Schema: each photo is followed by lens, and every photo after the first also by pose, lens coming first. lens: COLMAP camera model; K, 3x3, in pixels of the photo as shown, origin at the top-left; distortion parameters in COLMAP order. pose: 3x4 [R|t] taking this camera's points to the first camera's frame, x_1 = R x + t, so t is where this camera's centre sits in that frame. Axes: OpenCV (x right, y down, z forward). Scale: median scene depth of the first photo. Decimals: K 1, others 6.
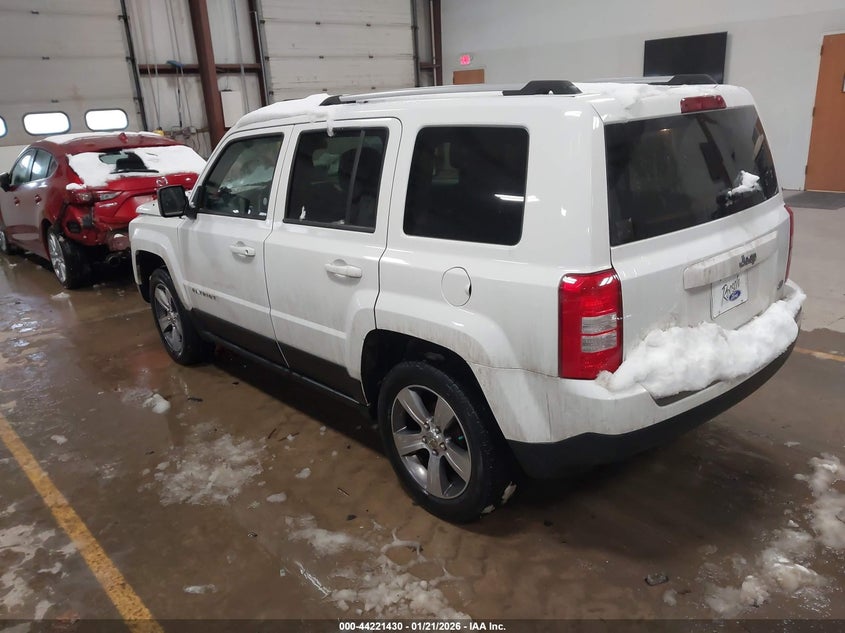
lens RADIAL K [[648.9, 0, 424.4], [0, 648.9, 316.7], [0, 0, 1]] dist [0.037495, -0.003837]
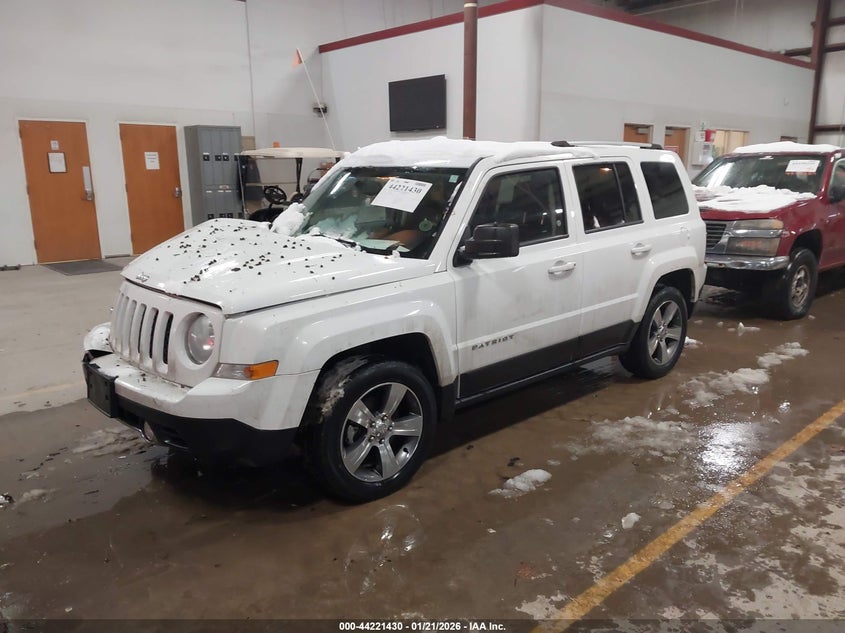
lens RADIAL K [[648.9, 0, 424.4], [0, 648.9, 316.7], [0, 0, 1]] dist [0.037495, -0.003837]
pose [[0.001750, -0.165245, 0.986251, -1.464328], [0.317435, 0.935335, 0.156151, -0.284158], [-0.948279, 0.312797, 0.054091, 1.251811]]
